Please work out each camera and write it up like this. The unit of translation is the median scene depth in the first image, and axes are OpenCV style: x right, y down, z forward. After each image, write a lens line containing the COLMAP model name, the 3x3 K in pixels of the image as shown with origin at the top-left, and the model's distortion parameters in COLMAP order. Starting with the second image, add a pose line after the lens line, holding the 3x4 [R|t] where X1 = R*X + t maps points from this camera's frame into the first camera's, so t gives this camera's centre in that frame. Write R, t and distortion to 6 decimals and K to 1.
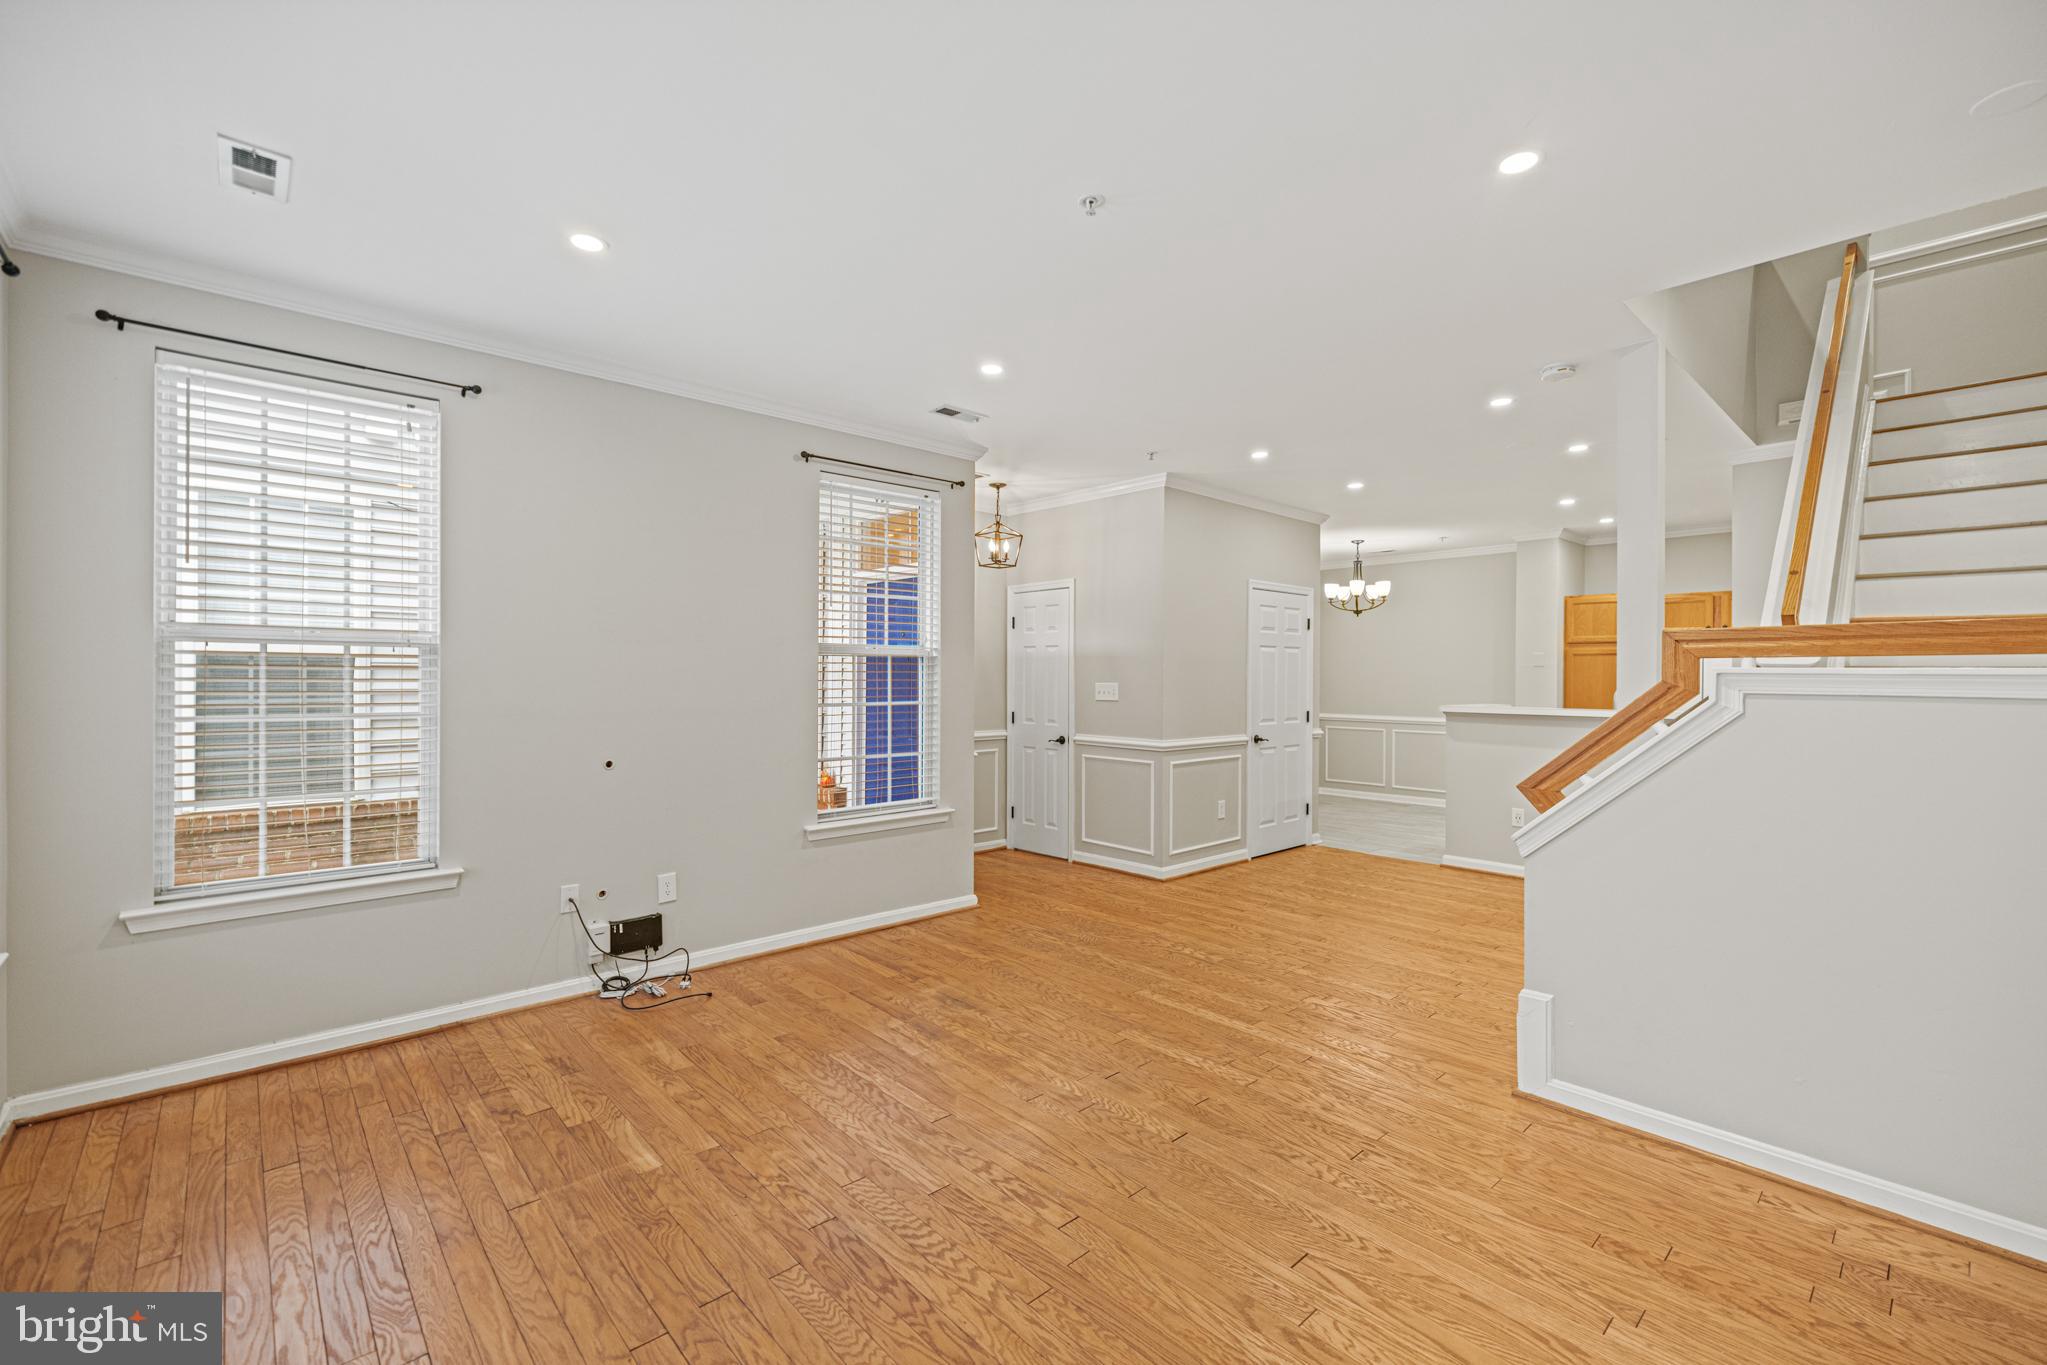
lens RADIAL K [[870.8, 0, 1030.5], [0, 870.8, 682.1], [0, 0, 1]] dist [0.001154, 0.000228]
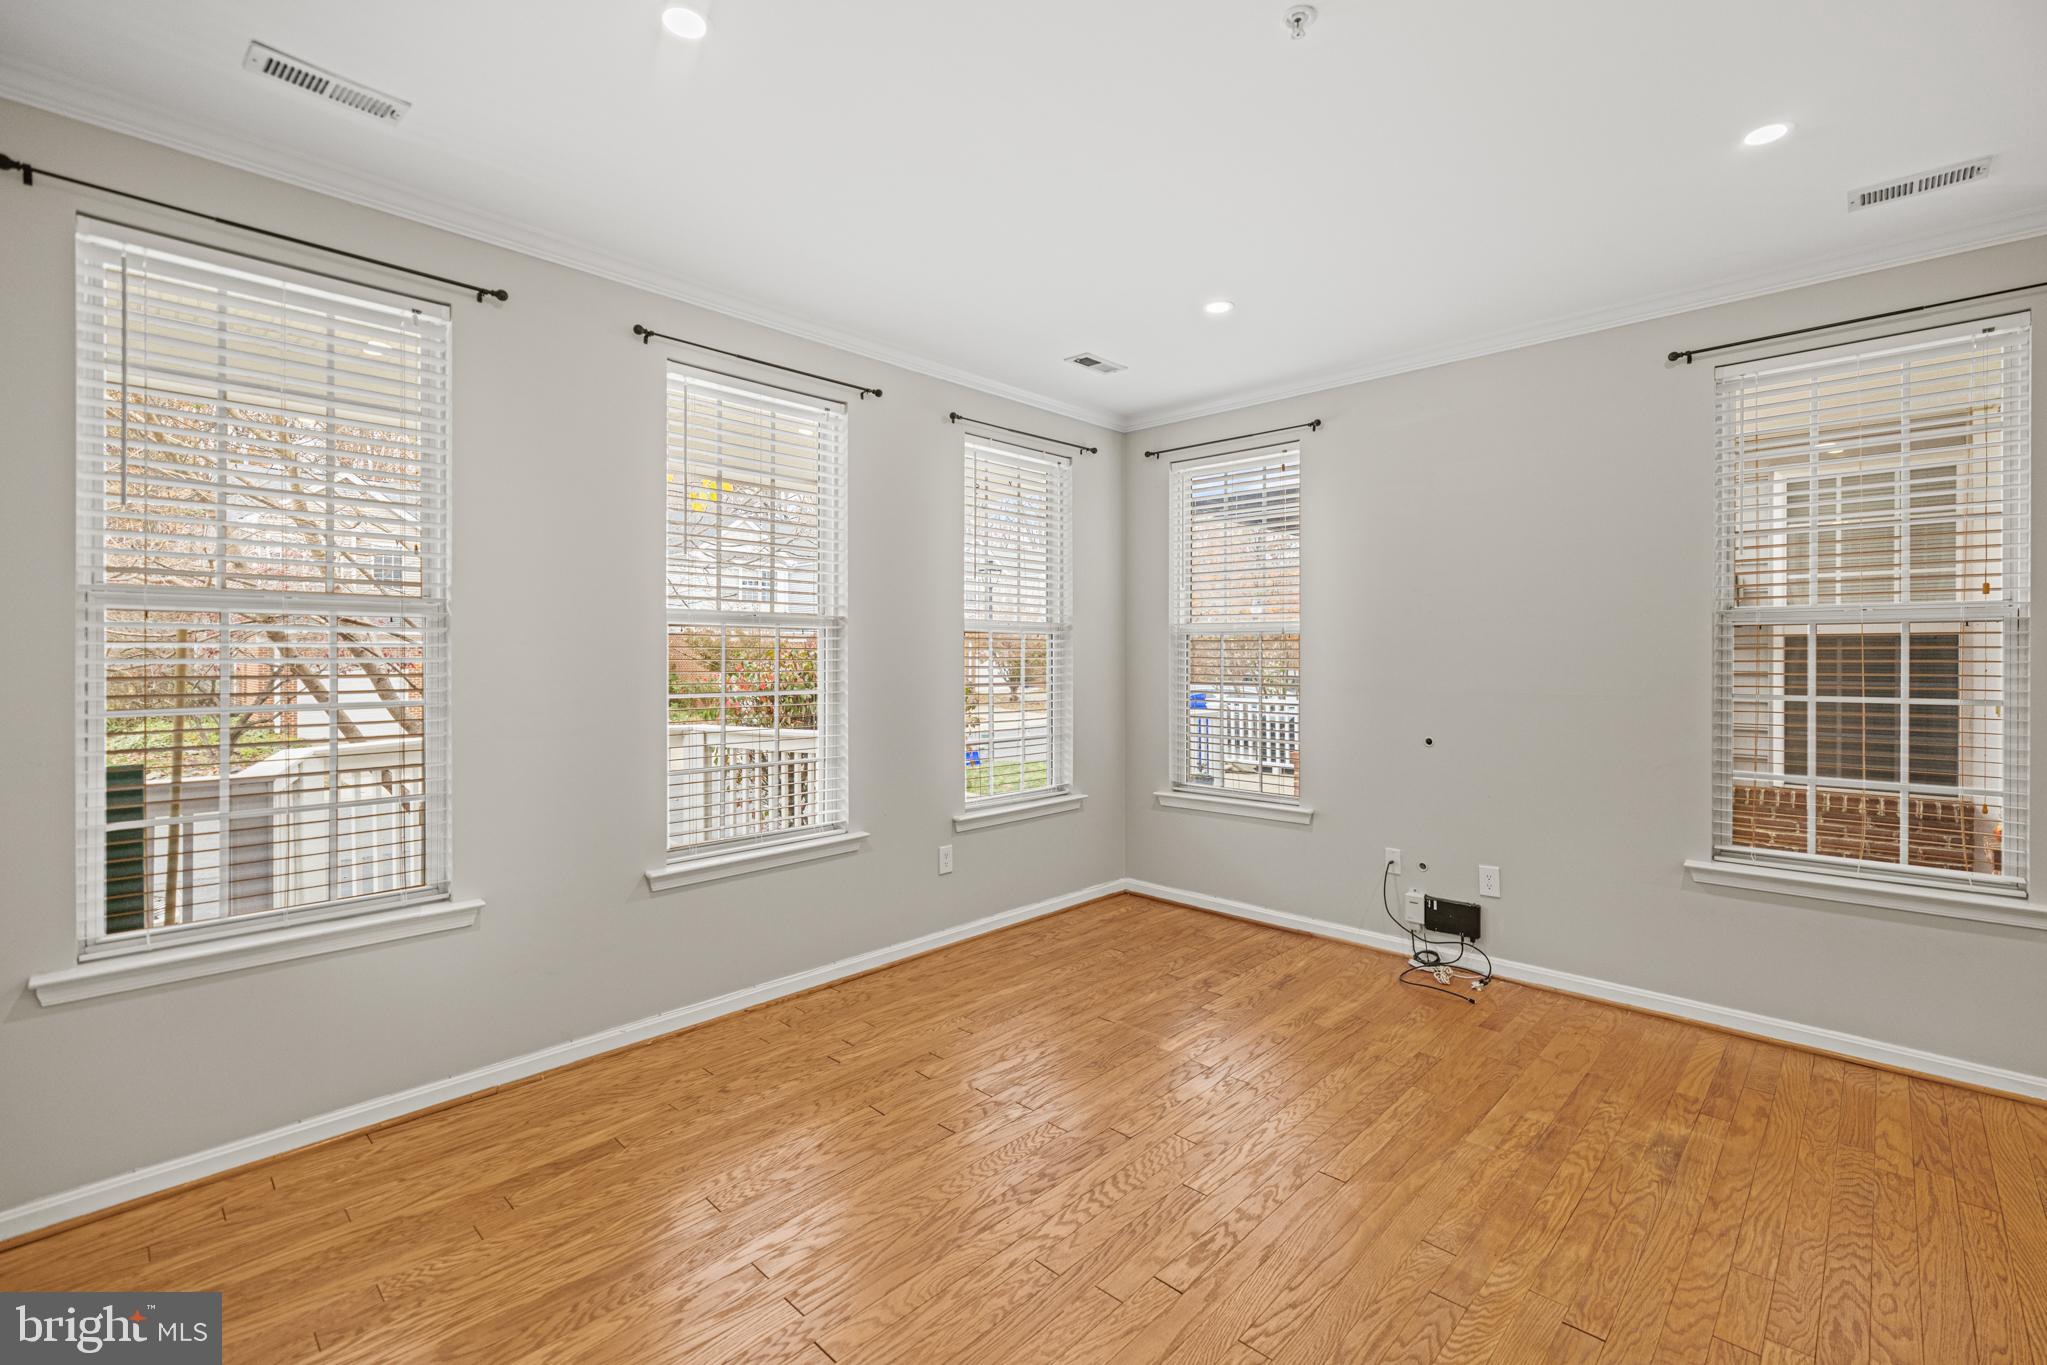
lens RADIAL K [[889.5, 0, 1035.5], [0, 889.5, 655.7], [0, 0, 1]] dist [0.002048, 0.000122]
pose [[0.069314, -0.003247, -0.997590, 0.593457], [-0.008040, 0.999960, -0.003813, 0.000986], [0.997562, 0.008285, 0.069286, 0.519610]]
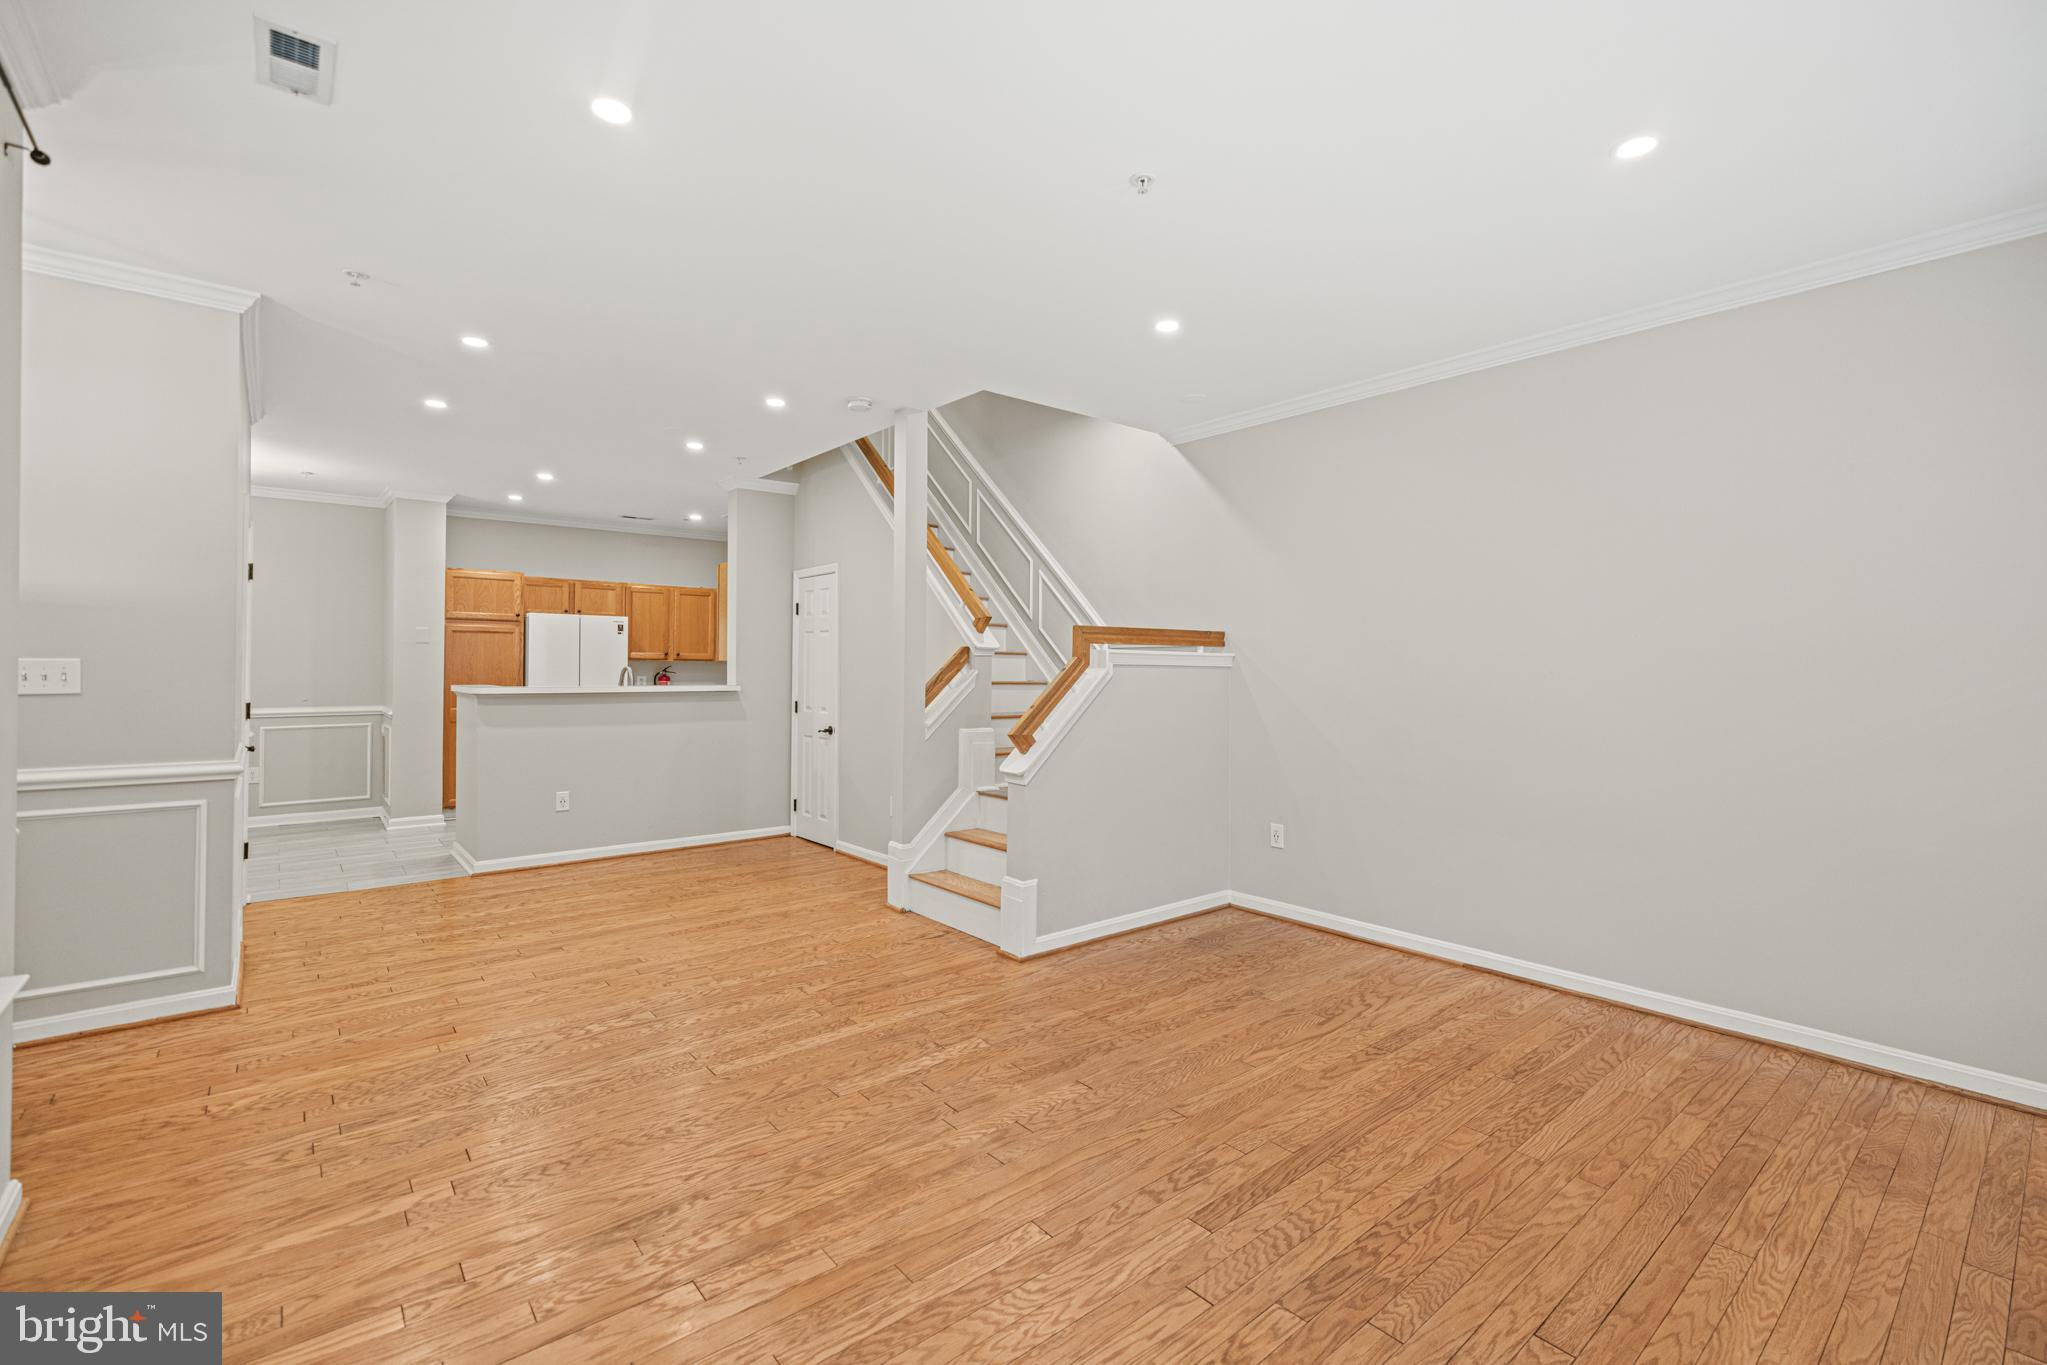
lens RADIAL K [[889.5, 0, 1035.5], [0, 889.5, 655.7], [0, 0, 1]] dist [0.002048, 0.000122]
pose [[0.041643, 0.008326, 0.999098, -0.704380], [0.000370, 0.999965, -0.008349, 0.006822], [-0.999132, 0.000717, 0.041638, 0.778486]]
